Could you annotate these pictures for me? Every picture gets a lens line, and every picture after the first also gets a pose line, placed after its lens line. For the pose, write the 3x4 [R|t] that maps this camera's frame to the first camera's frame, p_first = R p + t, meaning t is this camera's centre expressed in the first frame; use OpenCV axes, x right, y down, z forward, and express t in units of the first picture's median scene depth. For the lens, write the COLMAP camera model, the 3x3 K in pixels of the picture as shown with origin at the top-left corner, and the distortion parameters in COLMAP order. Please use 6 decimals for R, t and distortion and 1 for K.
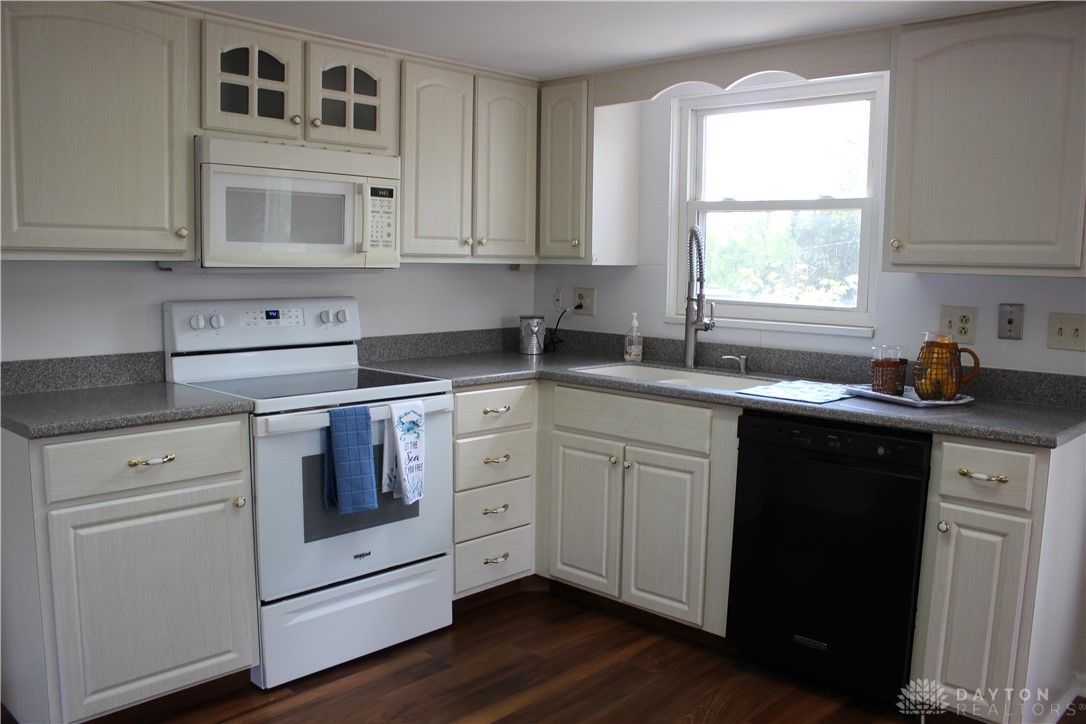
lens RADIAL K [[915.8, 0, 543.0], [0, 915.8, 362.0], [0, 0, 1]] dist [-0.079302, 0.003220]
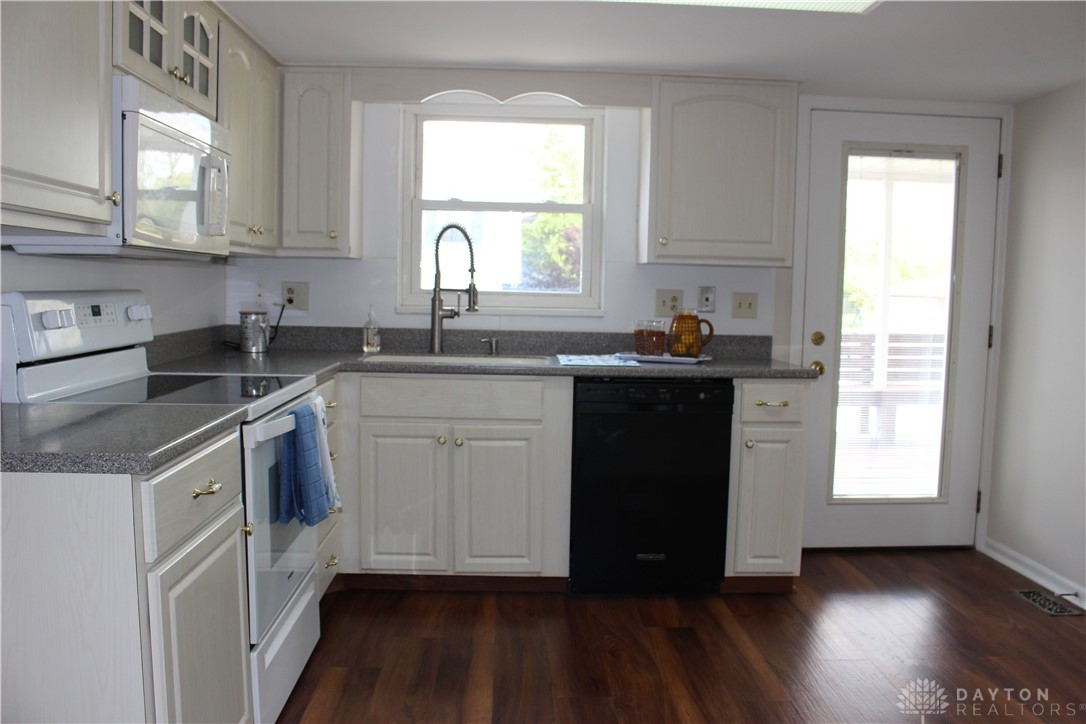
lens RADIAL K [[901.0, 0, 543.0], [0, 901.0, 362.0], [0, 0, 1]] dist [-0.085451, 0.005103]
pose [[0.703227, -0.063216, 0.708149, -0.572536], [0.070913, 0.997309, 0.018608, 0.006054], [-0.707420, 0.037132, 0.705818, 0.184970]]
